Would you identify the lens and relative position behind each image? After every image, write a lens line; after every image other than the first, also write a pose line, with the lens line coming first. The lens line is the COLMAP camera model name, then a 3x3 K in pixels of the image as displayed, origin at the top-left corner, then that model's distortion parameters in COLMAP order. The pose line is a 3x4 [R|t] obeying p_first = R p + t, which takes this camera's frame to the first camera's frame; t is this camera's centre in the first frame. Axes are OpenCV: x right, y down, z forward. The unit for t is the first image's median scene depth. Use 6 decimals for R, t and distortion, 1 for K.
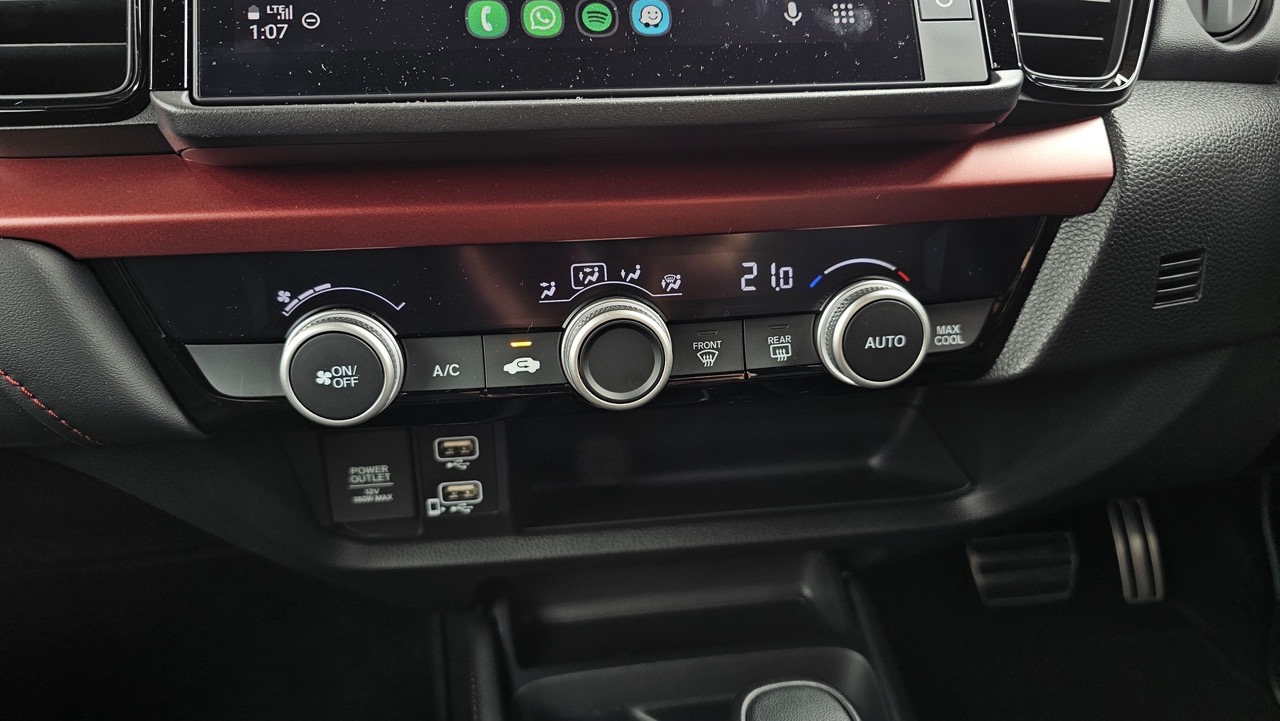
lens RADIAL K [[855.1, 0, 640.0], [0, 855.1, 360.5], [0, 0, 1]] dist [0.025726, -0.002337]
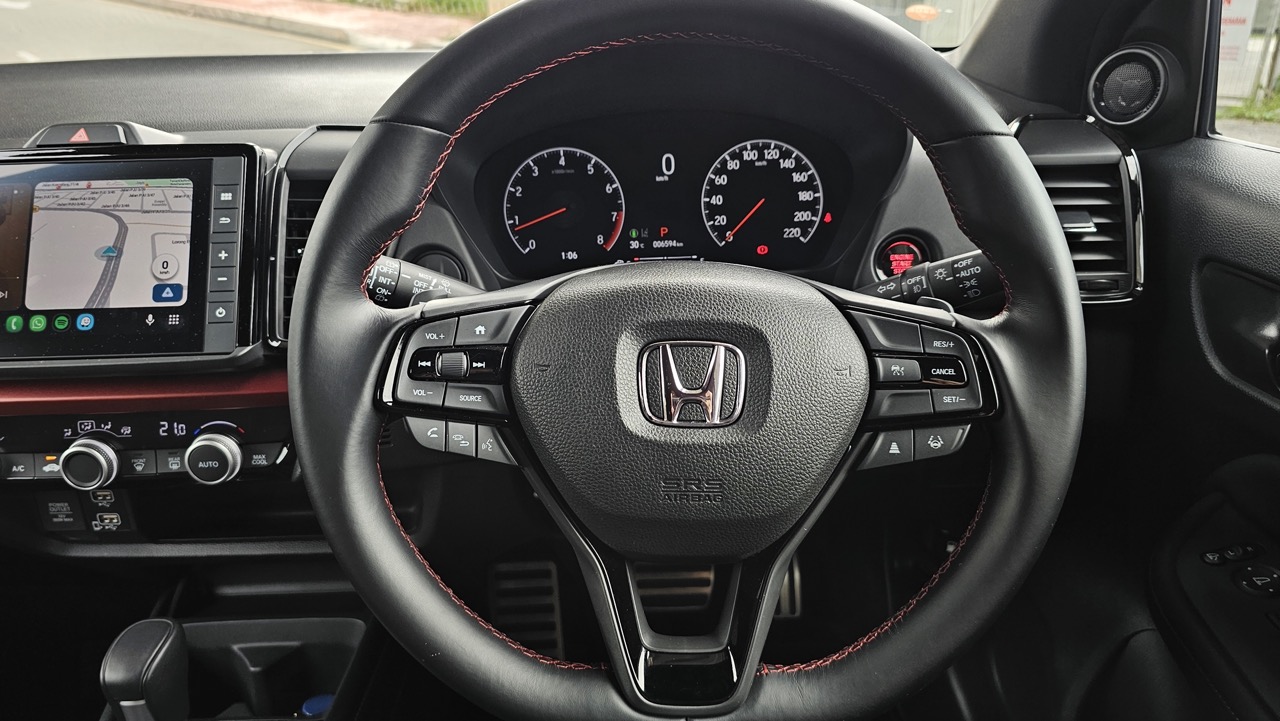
lens RADIAL K [[839.3, 0, 640.0], [0, 839.3, 360.5], [0, 0, 1]] dist [0.054443, -0.025159]
pose [[0.989378, 0.034301, -0.141258, 1.610494], [-0.035543, 0.999348, -0.006273, -0.299821], [0.140951, 0.011227, 0.989953, -0.938128]]
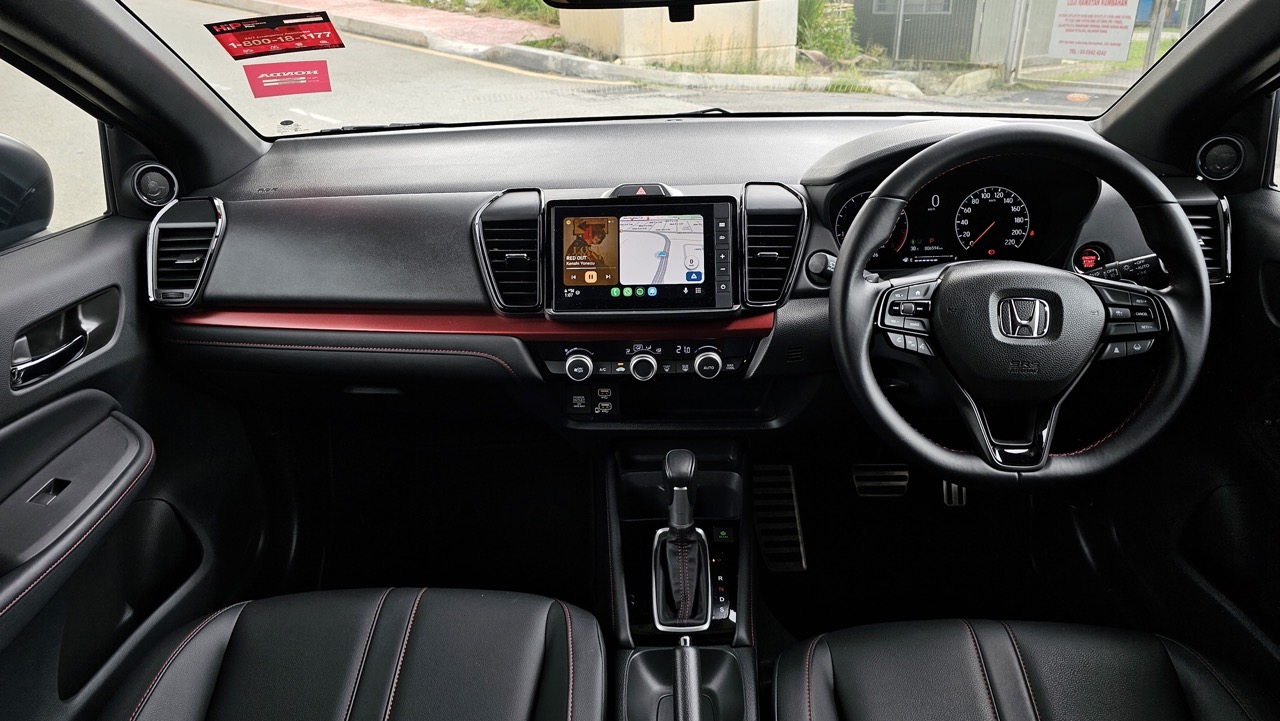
lens RADIAL K [[839.3, 0, 640.0], [0, 839.3, 360.5], [0, 0, 1]] dist [0.054443, -0.025159]
pose [[0.983521, 0.046898, -0.174604, 0.638051], [-0.046412, 0.998899, 0.006867, -0.066675], [0.174734, 0.001350, 0.984615, -2.875095]]
